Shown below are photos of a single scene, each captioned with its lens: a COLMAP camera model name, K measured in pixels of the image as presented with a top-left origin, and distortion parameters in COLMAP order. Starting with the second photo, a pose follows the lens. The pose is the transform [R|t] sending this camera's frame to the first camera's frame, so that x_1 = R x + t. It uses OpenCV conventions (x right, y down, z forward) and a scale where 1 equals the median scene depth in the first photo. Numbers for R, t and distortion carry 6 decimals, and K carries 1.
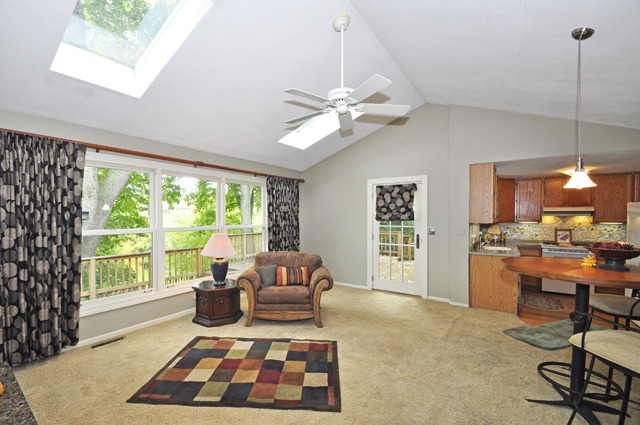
lens RADIAL K [[285.8, 0, 320.4], [0, 285.8, 215.5], [0, 0, 1]] dist [0.000461, -0.000344]
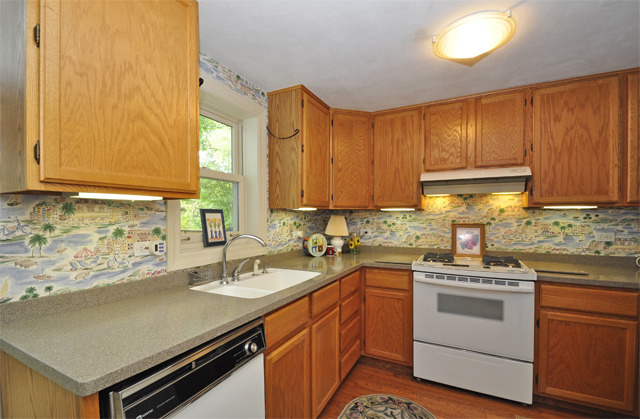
lens RADIAL K [[273.6, 0, 319.2], [0, 273.6, 213.8], [0, 0, 1]] dist [0.000718, 0.000036]
pose [[0.995227, -0.004781, 0.097473, 0.583221], [0.005470, 0.999962, -0.006804, 0.034338], [-0.097437, 0.007305, 0.995215, 0.604238]]
